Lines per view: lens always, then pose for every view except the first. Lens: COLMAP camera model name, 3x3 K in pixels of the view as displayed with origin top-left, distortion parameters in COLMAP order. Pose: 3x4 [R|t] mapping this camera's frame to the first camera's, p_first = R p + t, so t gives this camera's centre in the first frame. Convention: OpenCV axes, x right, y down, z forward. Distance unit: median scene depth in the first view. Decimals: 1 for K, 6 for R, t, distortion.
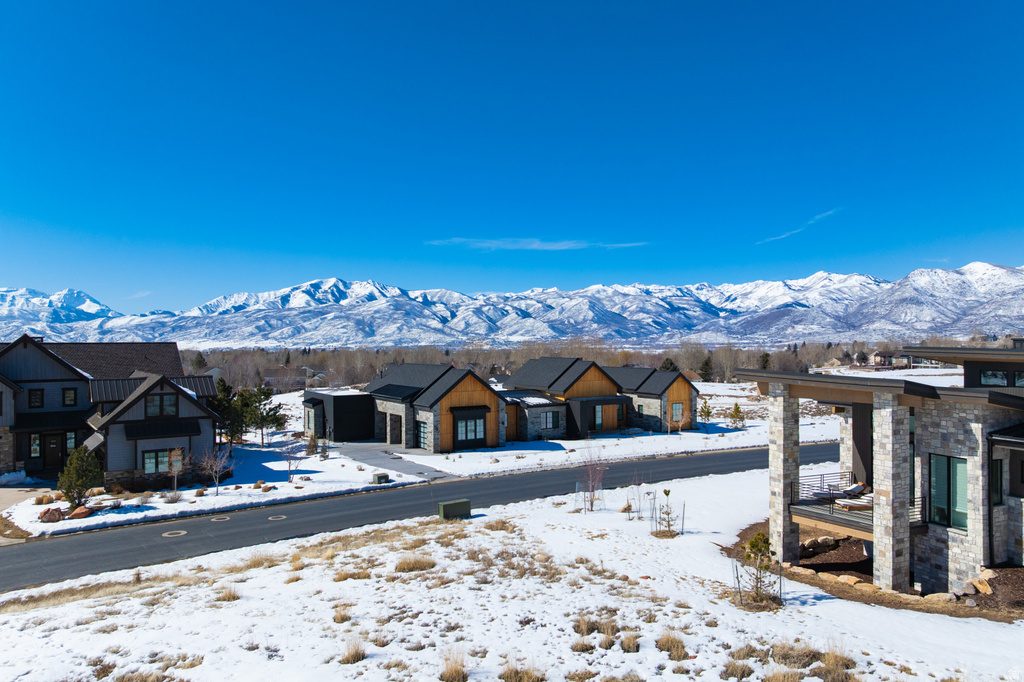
lens RADIAL K [[718.5, 0, 516.6], [0, 718.5, 340.3], [0, 0, 1]] dist [-0.040716, 0.005251]
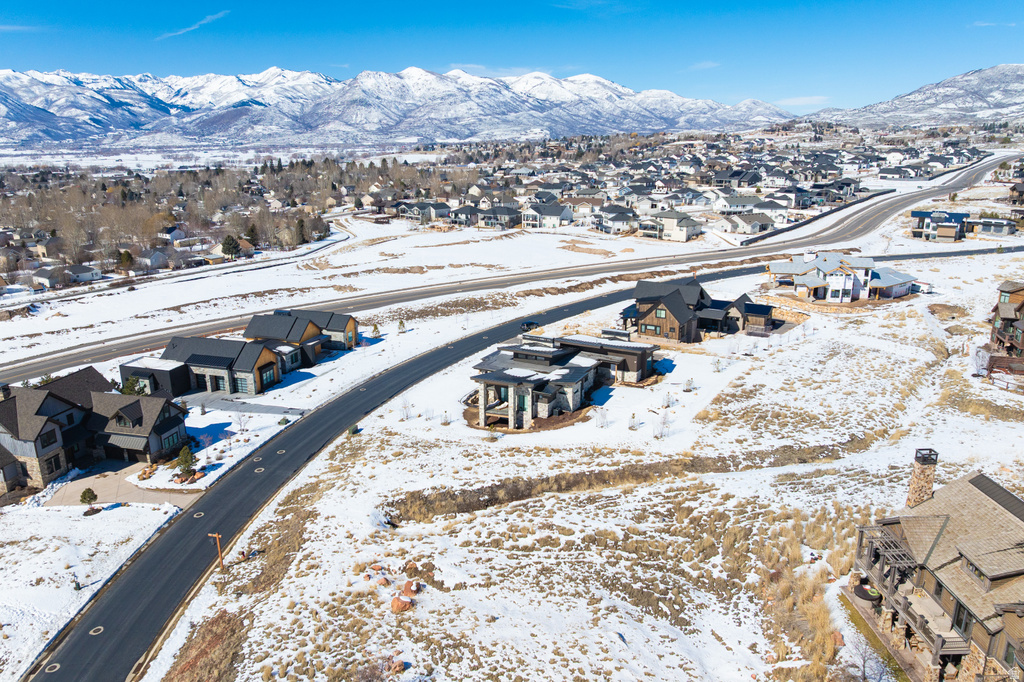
lens RADIAL K [[718.5, 0, 516.6], [0, 718.5, 340.3], [0, 0, 1]] dist [-0.040716, 0.005251]
pose [[0.755299, -0.175876, 0.631340, -0.911618], [-0.003386, 0.962259, 0.272113, -0.582174], [-0.655371, -0.207665, 0.726198, -0.888279]]
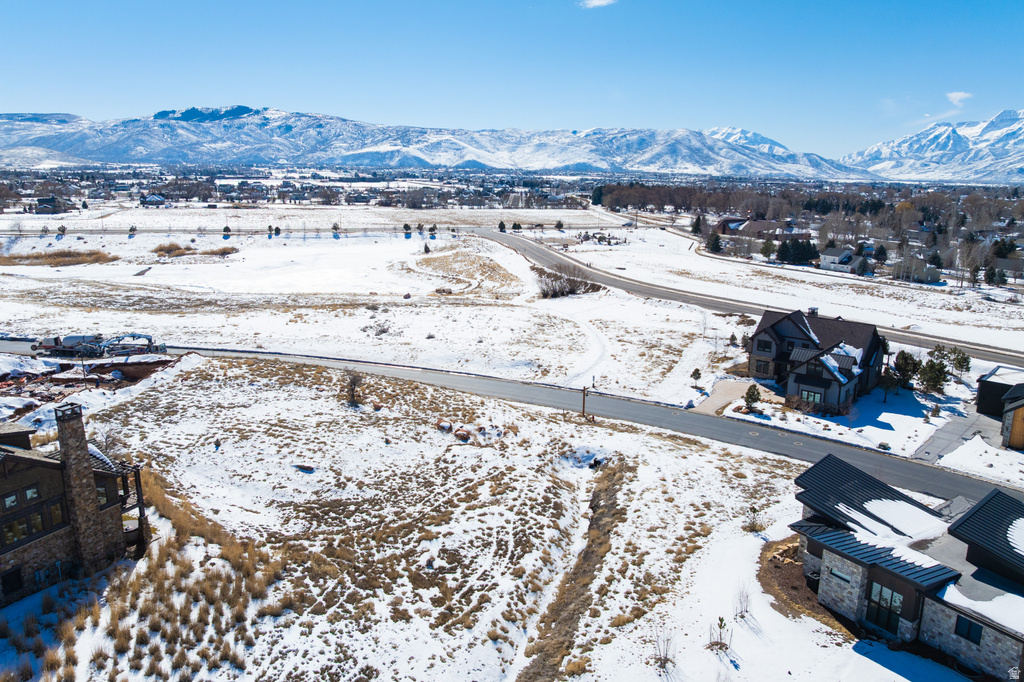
lens RADIAL K [[718.5, 0, 516.6], [0, 718.5, 340.3], [0, 0, 1]] dist [-0.040716, 0.005251]
pose [[0.222382, 0.234101, -0.946437, 1.107261], [-0.002153, 0.970860, 0.239636, -0.434997], [0.974957, -0.051253, 0.216406, -0.204704]]
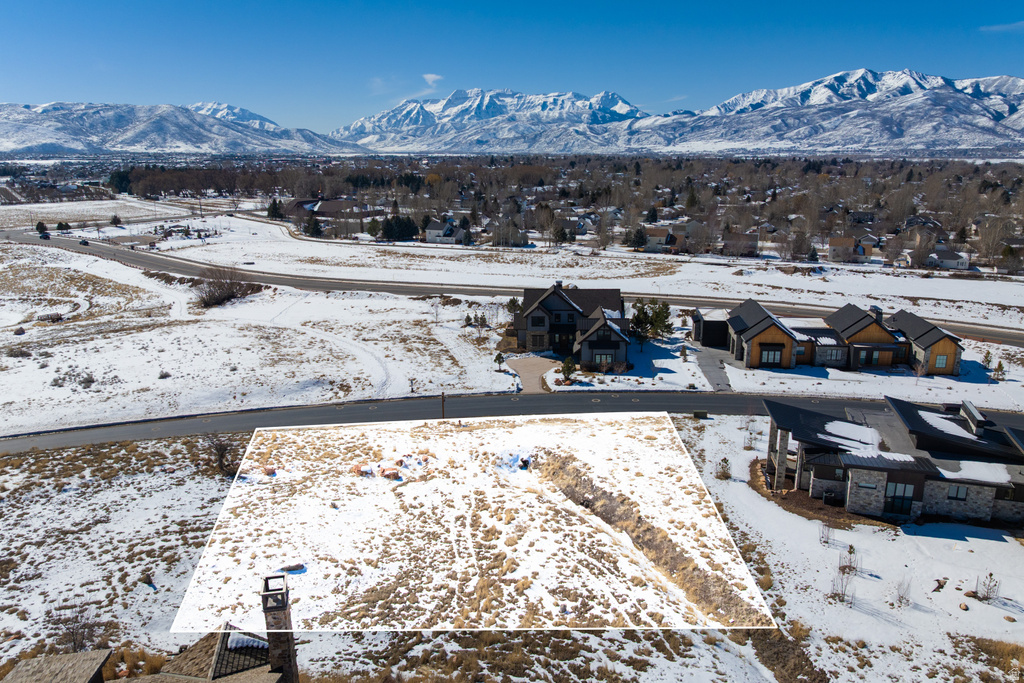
lens RADIAL K [[718.5, 0, 516.6], [0, 718.5, 340.8], [0, 0, 1]] dist [-0.040716, 0.005251]
pose [[0.776402, 0.167418, -0.607594, 0.632730], [0.005013, 0.962401, 0.271588, -0.483063], [0.630218, -0.213907, 0.746371, -0.821733]]
